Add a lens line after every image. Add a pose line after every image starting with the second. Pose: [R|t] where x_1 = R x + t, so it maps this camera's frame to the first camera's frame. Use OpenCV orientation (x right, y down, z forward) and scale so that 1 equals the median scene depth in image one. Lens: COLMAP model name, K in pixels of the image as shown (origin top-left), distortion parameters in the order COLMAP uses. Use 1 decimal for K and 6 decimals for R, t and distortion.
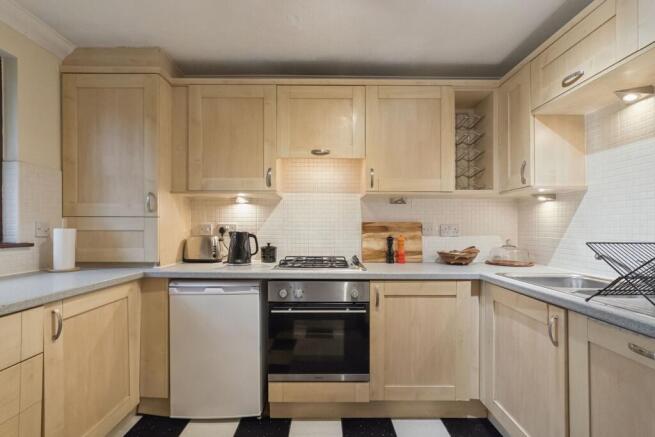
lens RADIAL K [[310.5, 0, 324.5], [0, 310.5, 223.8], [0, 0, 1]] dist [-0.003328, -0.000006]
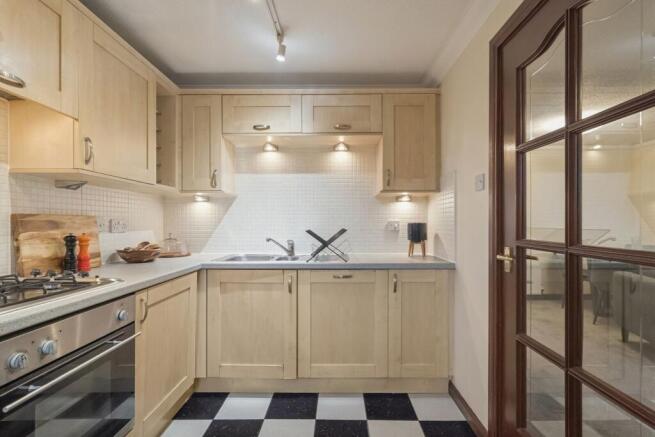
lens RADIAL K [[310.5, 0, 326.7], [0, 310.5, 219.9], [0, 0, 1]] dist [-0.003328, -0.000006]
pose [[0.012590, 0.008091, 0.999888, -0.612468], [-0.009812, 0.999920, -0.007968, 0.006925], [-0.999873, -0.009711, 0.012668, 0.526164]]
